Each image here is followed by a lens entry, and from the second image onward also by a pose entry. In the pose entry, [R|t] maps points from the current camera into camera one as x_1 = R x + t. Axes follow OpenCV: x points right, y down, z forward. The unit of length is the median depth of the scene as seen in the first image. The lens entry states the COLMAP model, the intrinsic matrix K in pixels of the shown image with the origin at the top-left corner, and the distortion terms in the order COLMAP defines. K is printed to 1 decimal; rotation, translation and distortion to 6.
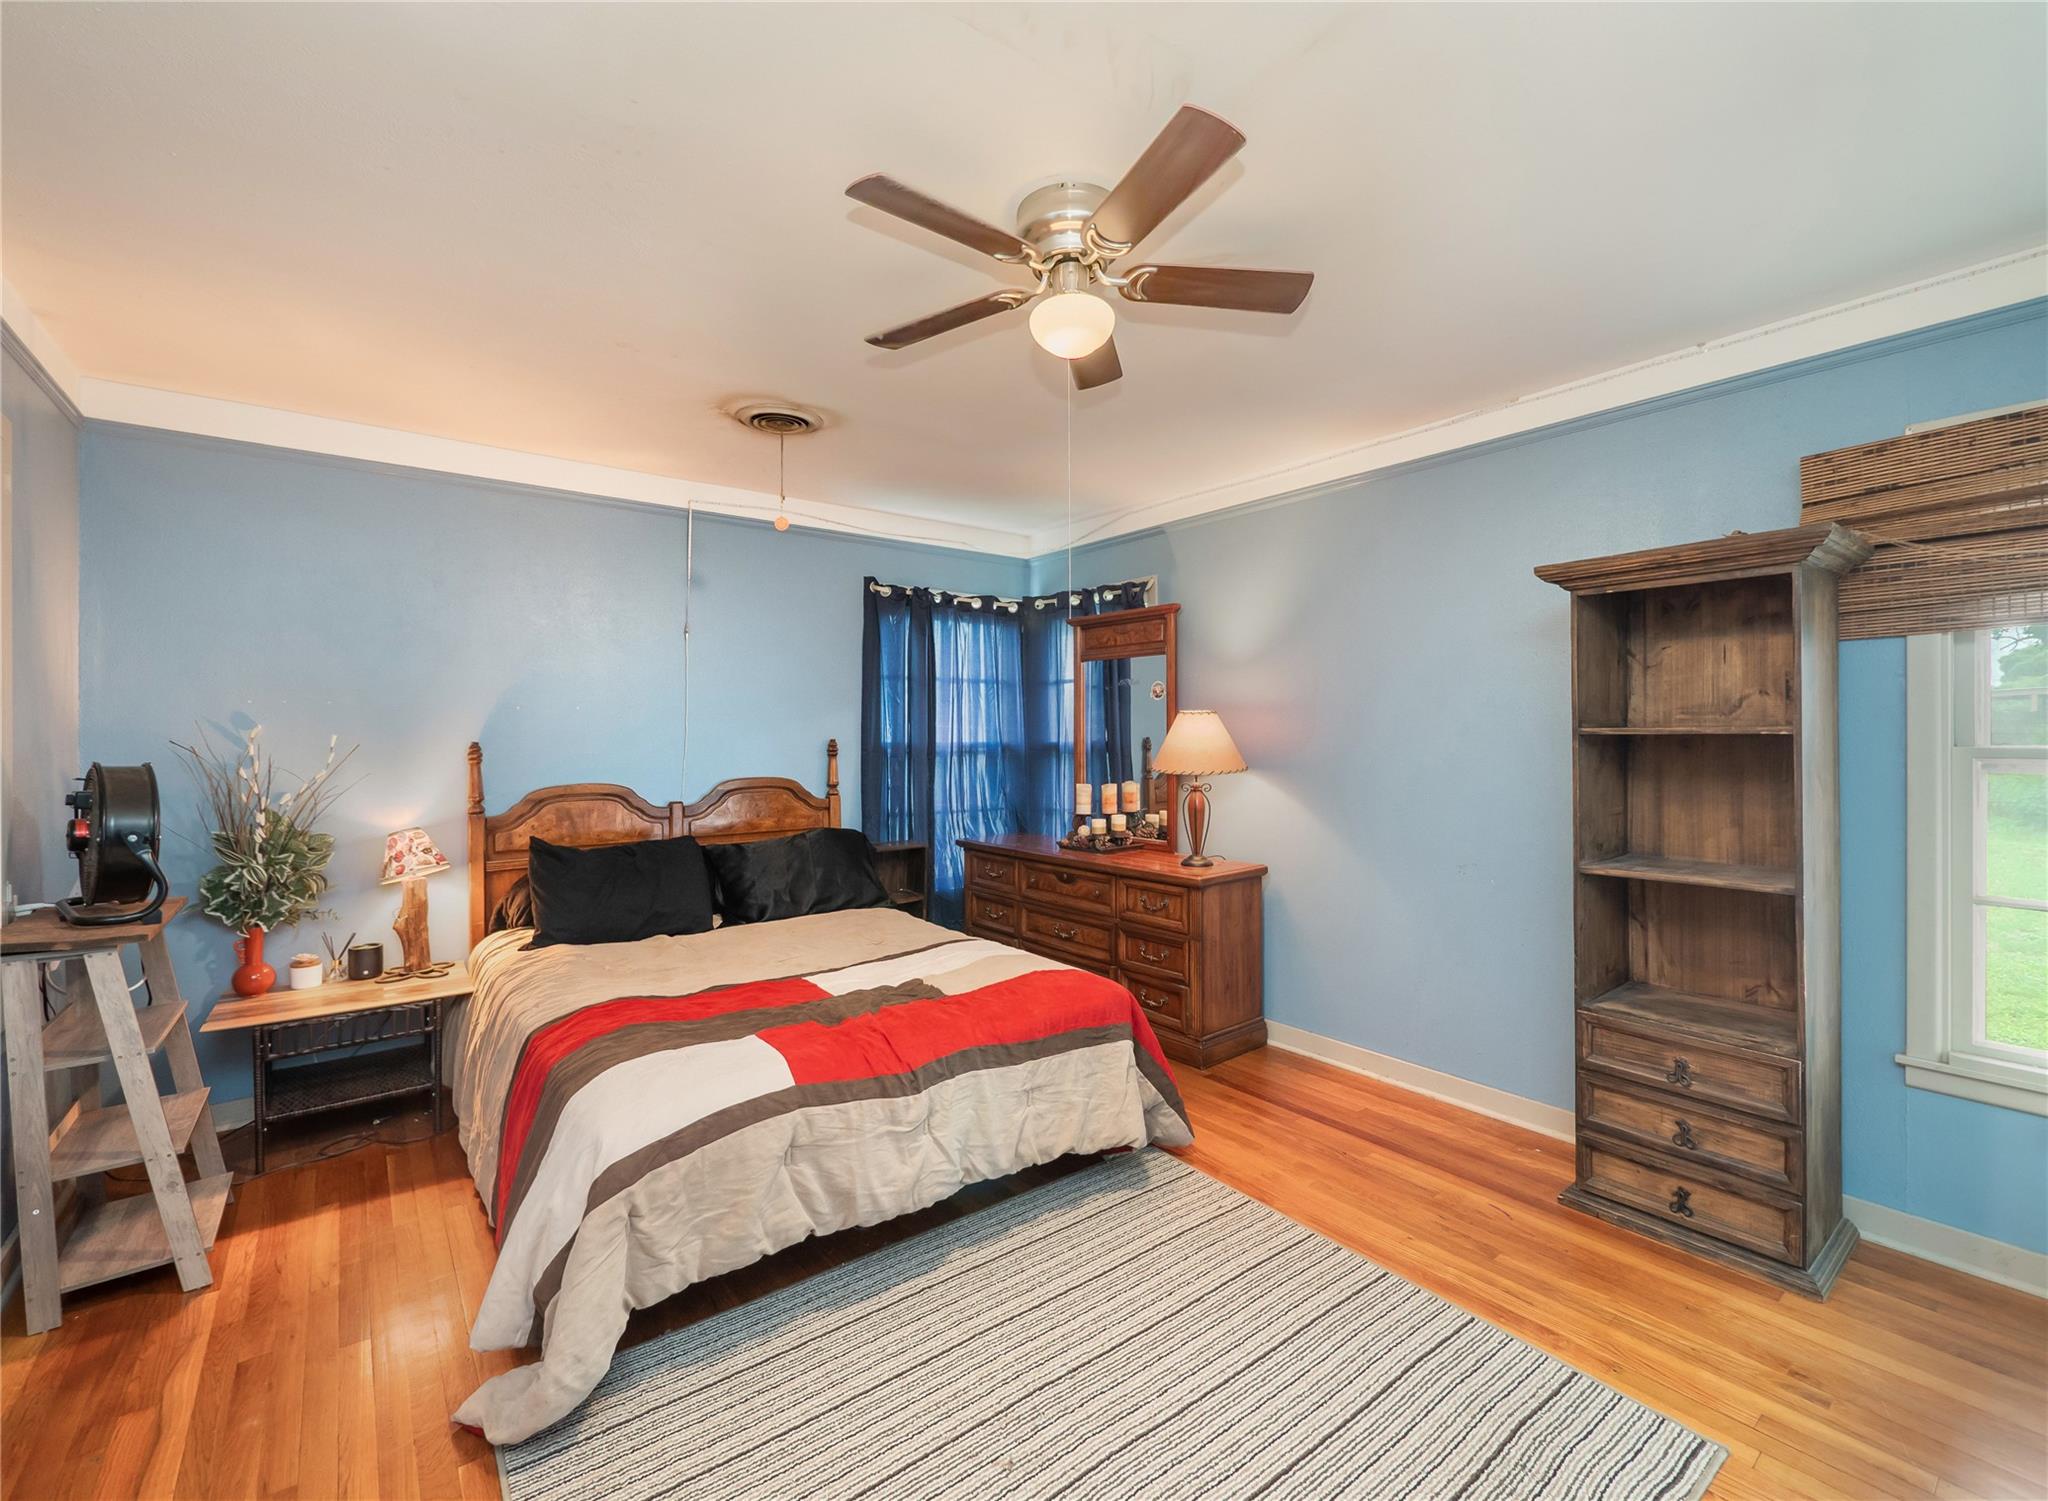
lens RADIAL K [[871.7, 0, 1031.0], [0, 871.7, 741.5], [0, 0, 1]] dist [-0.008461, 0.000881]
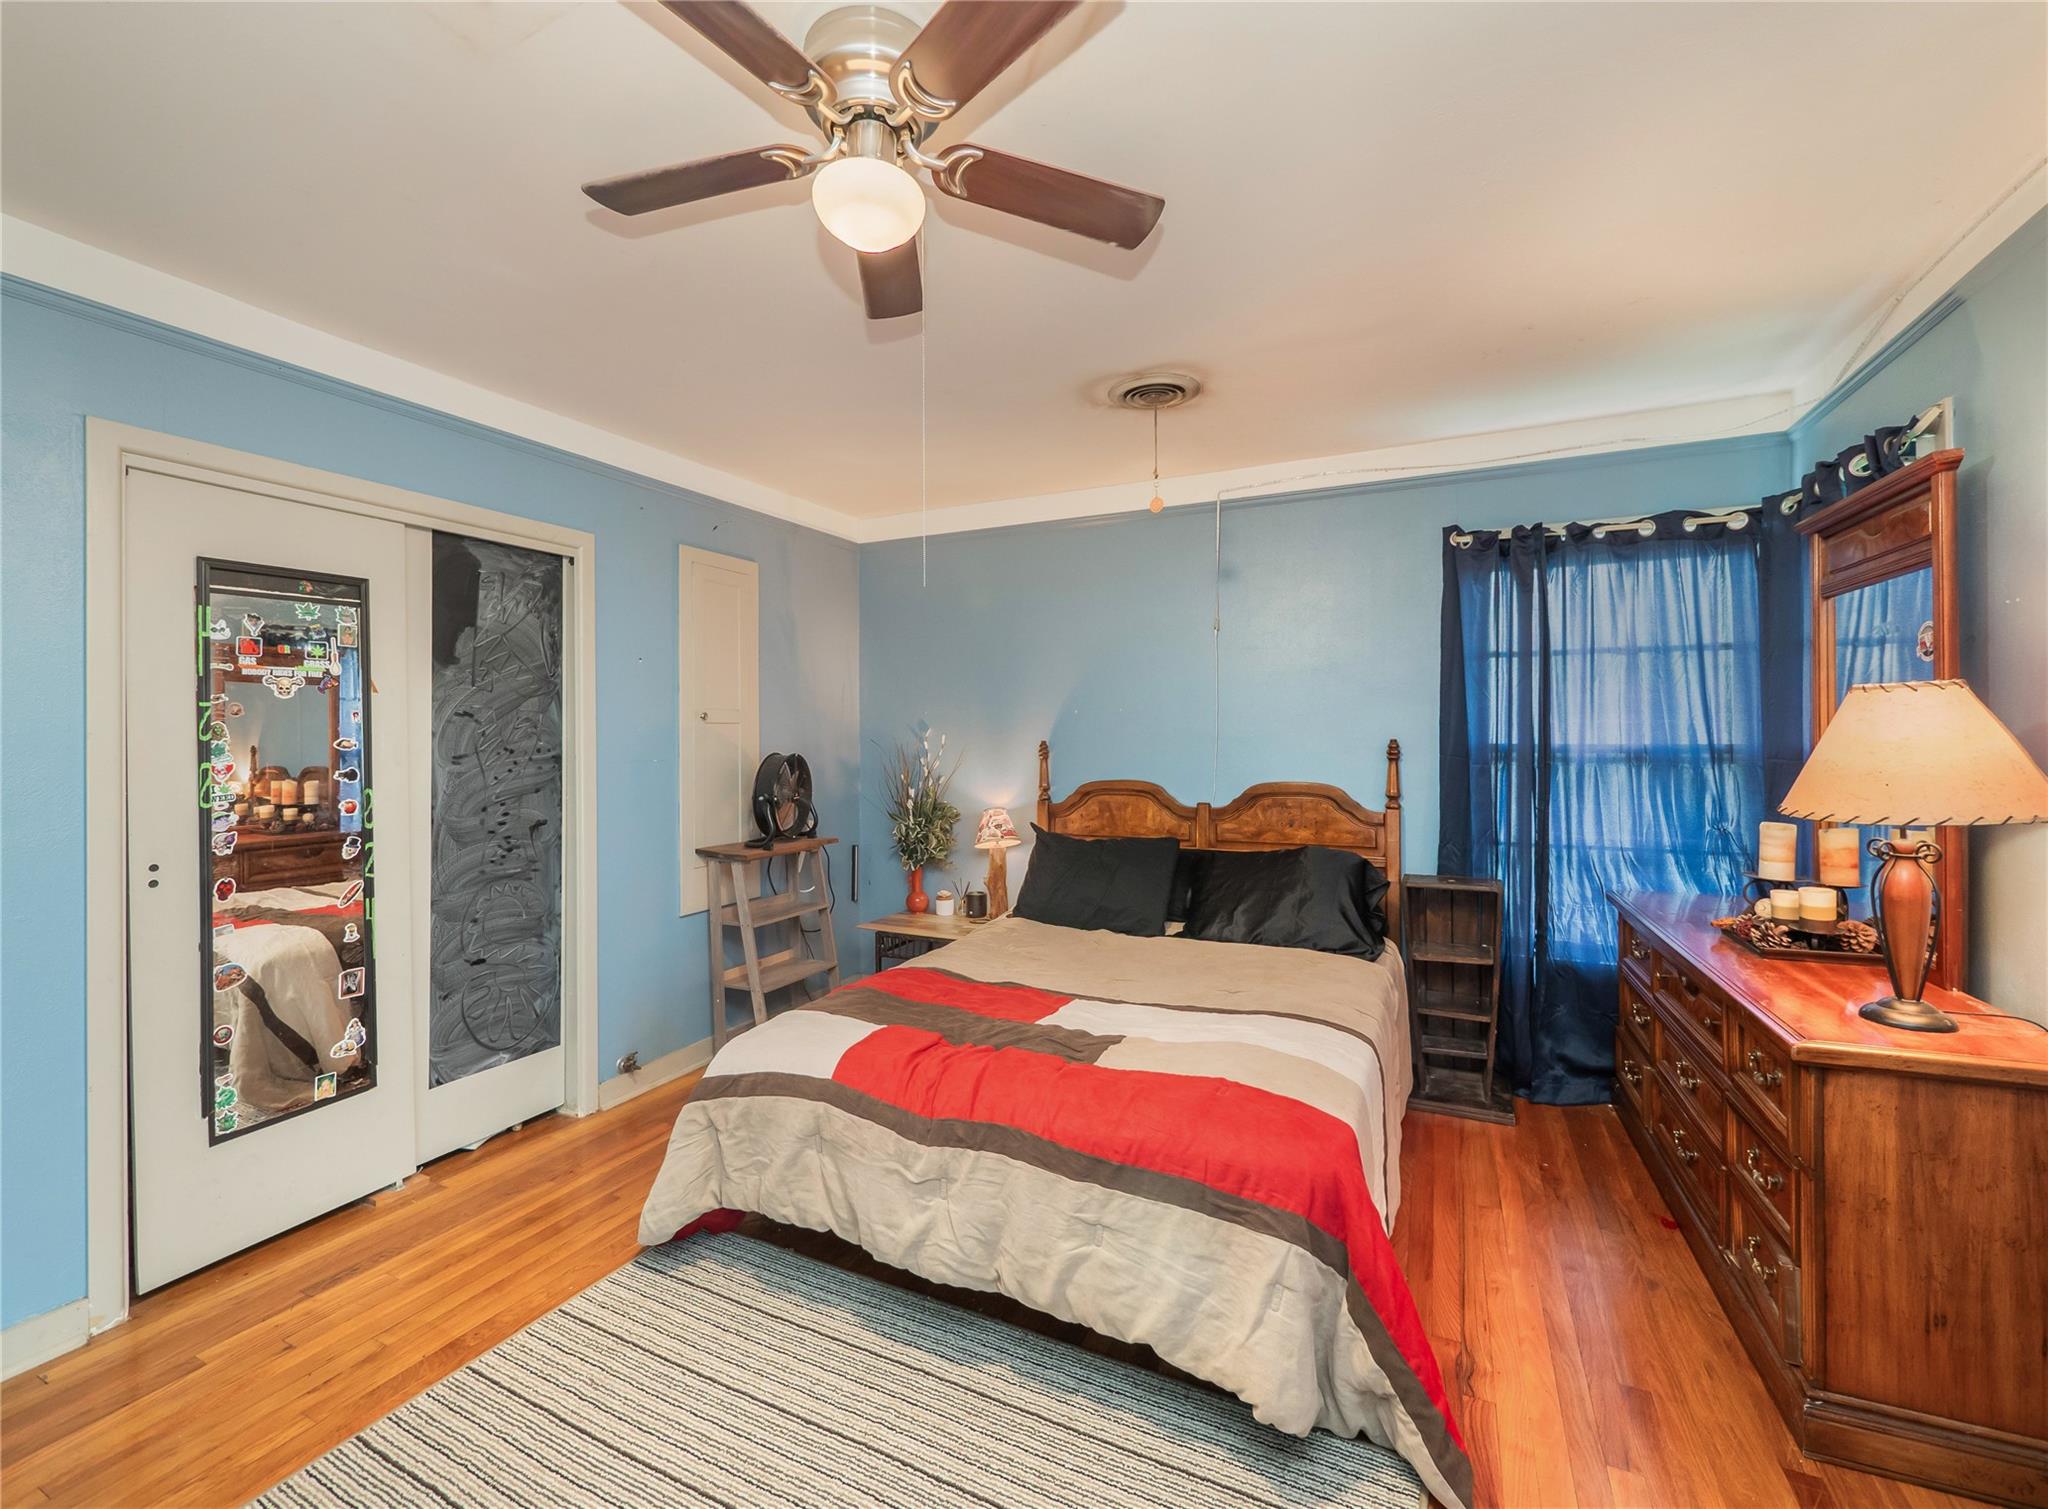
lens RADIAL K [[871.7, 0, 1022.9], [0, 871.7, 738.4], [0, 0, 1]] dist [-0.008461, 0.000881]
pose [[0.443876, 0.004325, -0.896078, 0.436262], [-0.002373, 0.999991, 0.003651, -0.007330], [0.896085, 0.000506, 0.443883, 0.434015]]
